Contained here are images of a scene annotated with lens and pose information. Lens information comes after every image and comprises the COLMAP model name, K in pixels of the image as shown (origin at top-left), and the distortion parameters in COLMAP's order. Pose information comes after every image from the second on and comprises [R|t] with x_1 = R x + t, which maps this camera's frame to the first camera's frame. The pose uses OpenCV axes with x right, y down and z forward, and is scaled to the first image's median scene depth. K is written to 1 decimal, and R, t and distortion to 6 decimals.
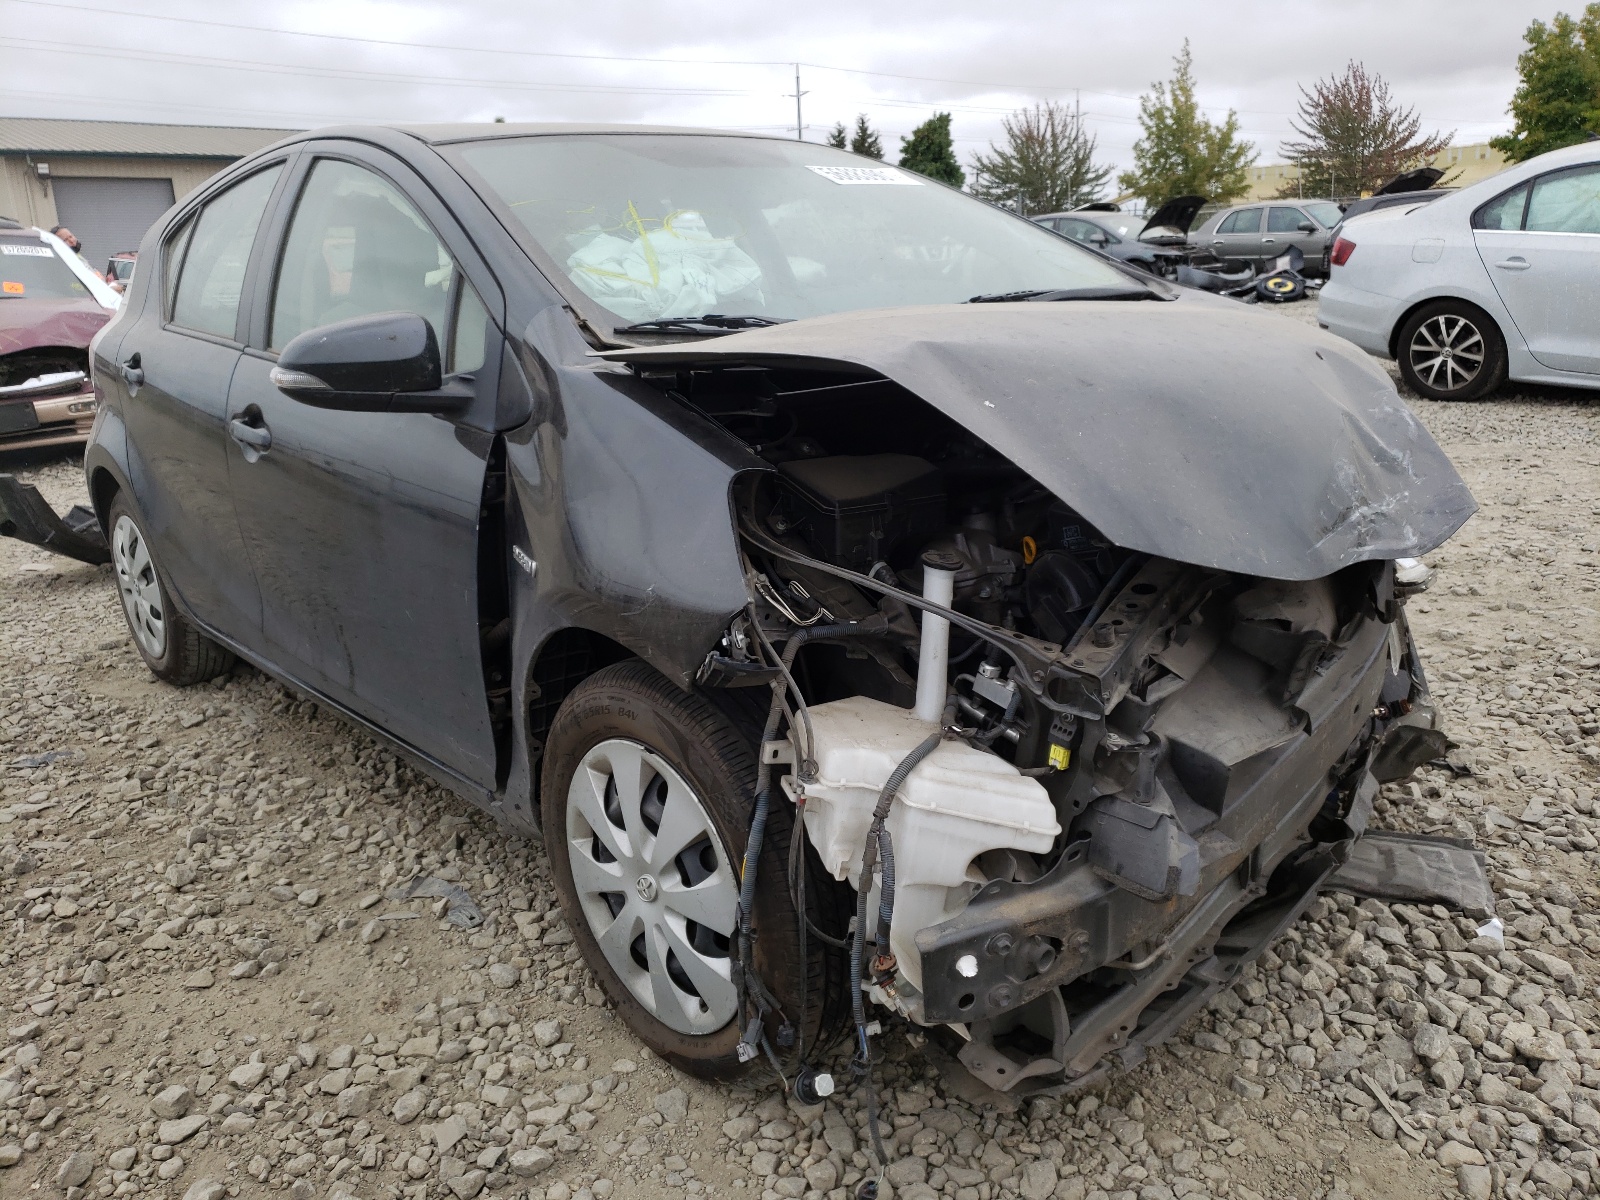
lens RADIAL K [[1212.5, 0, 788.2], [0, 1212.5, 592.3], [0, 0, 1]] dist [0.009342, 0.018236]
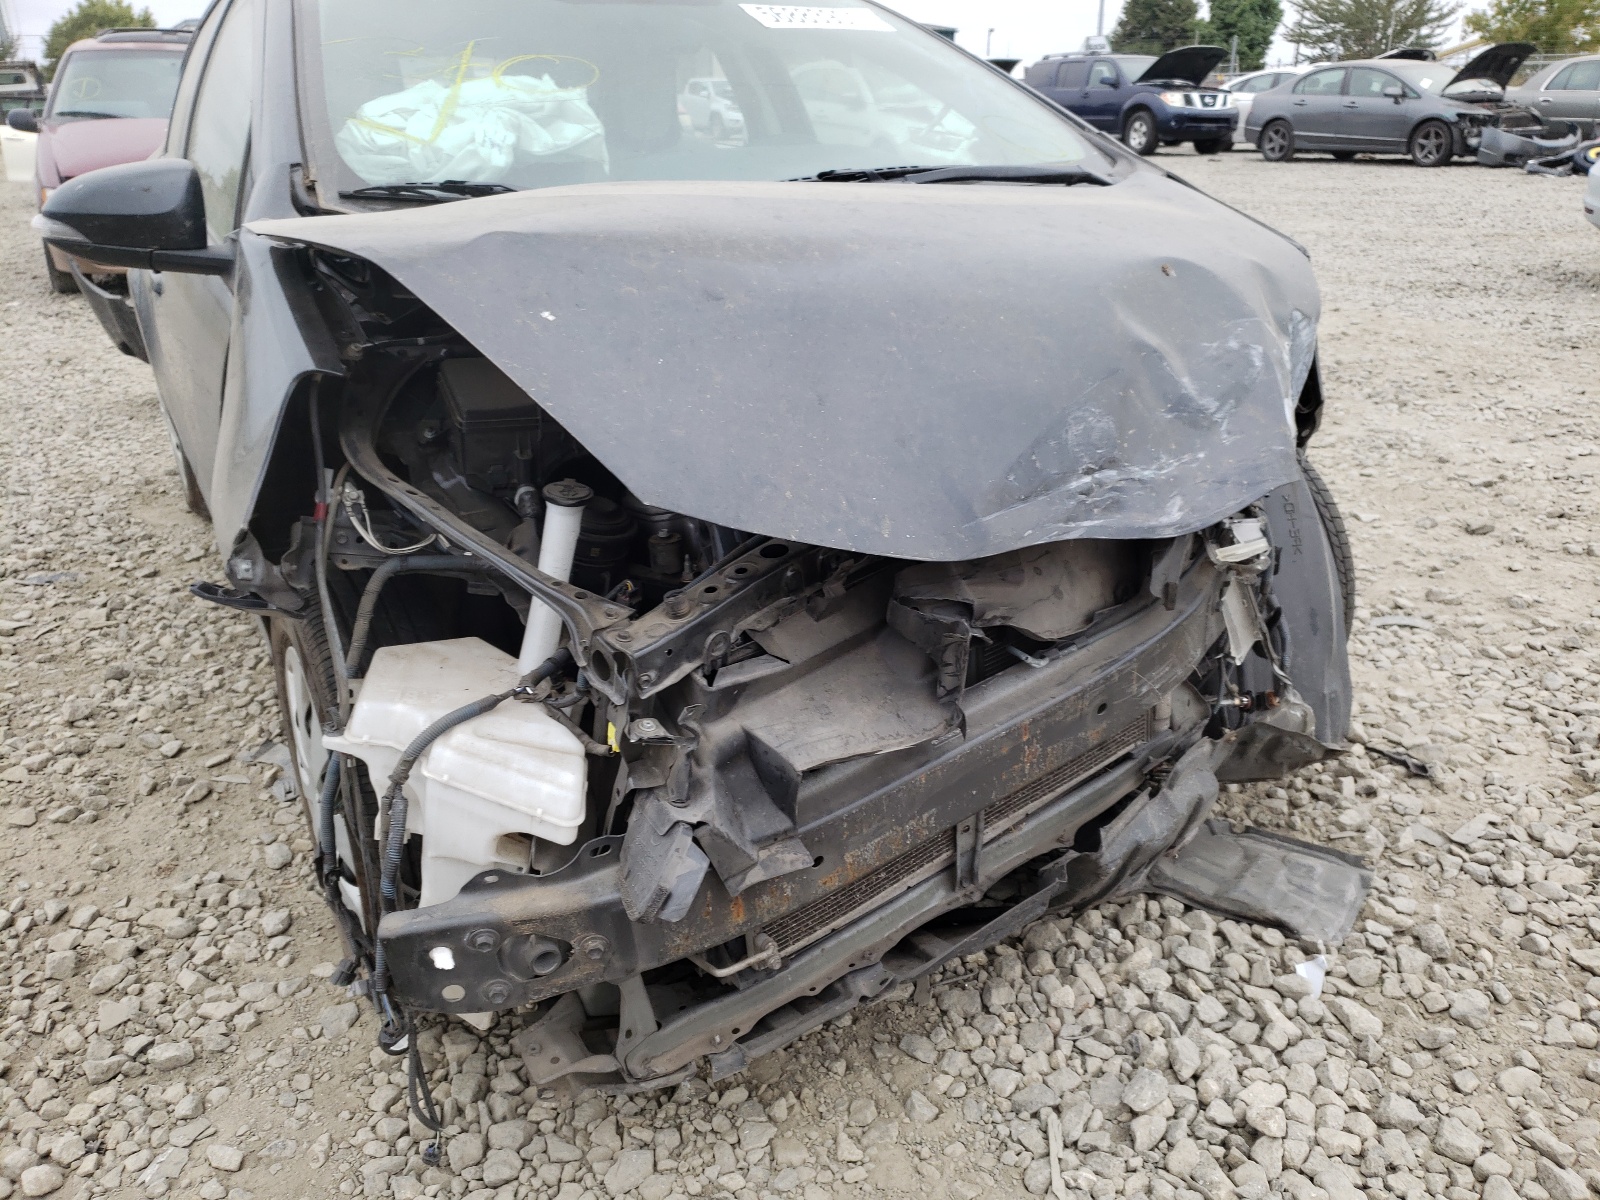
lens RADIAL K [[1212.5, 0, 807.3], [0, 1212.5, 612.1], [0, 0, 1]] dist [0.009342, 0.018236]
pose [[0.979998, 0.107915, -0.167208, 0.328868], [-0.085055, 0.986728, 0.138327, -0.056286], [0.179916, -0.121339, 0.976170, 0.125277]]
